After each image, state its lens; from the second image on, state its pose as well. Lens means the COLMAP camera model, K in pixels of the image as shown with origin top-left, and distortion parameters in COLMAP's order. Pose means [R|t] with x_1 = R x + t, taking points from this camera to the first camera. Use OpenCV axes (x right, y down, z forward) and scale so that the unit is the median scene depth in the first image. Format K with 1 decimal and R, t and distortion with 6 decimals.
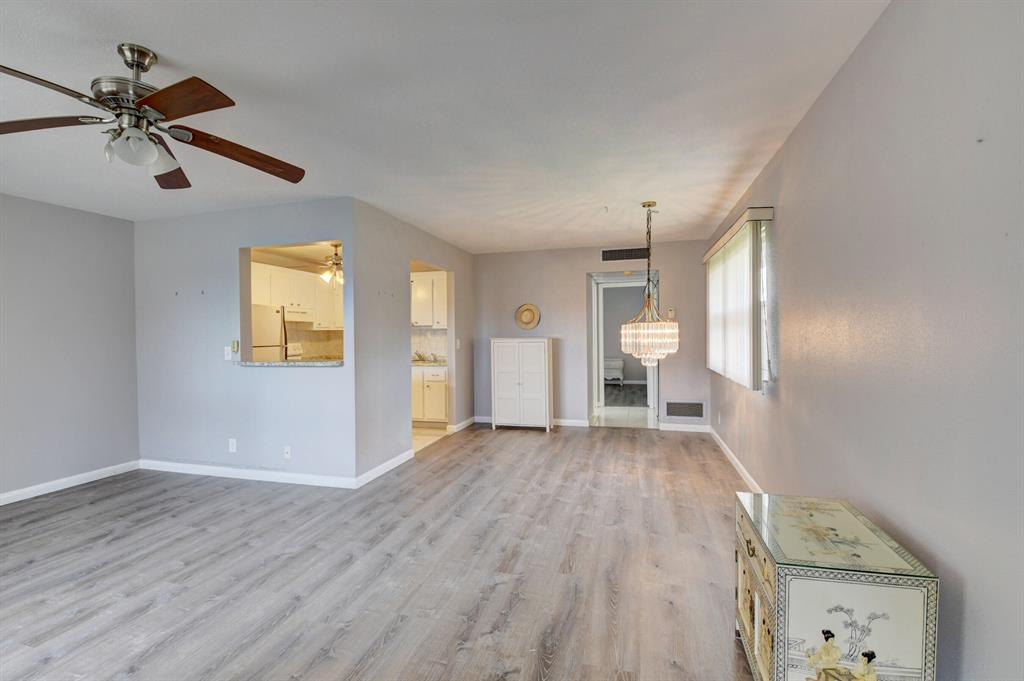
lens RADIAL K [[450.7, 0, 511.5], [0, 450.7, 337.1], [0, 0, 1]] dist [0.012972, -0.024273]
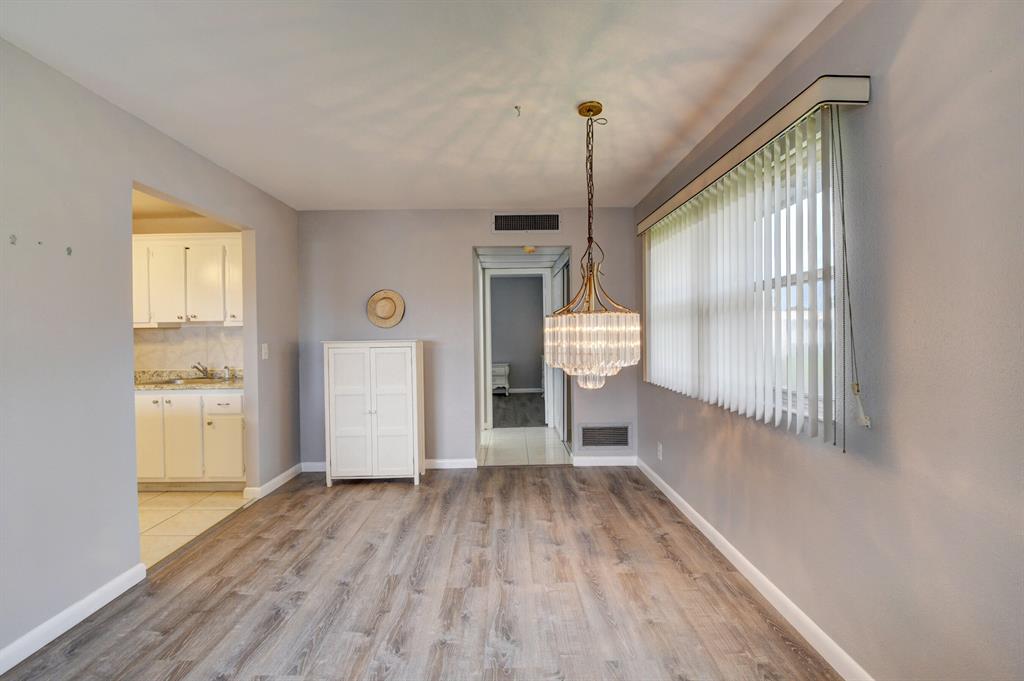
lens RADIAL K [[450.7, 0, 511.5], [0, 450.7, 337.1], [0, 0, 1]] dist [0.012972, -0.024273]
pose [[0.961435, -0.004468, 0.274994, 0.048178], [0.005182, 0.999985, -0.001868, -0.001570], [-0.274982, 0.003221, 0.961444, 0.471241]]
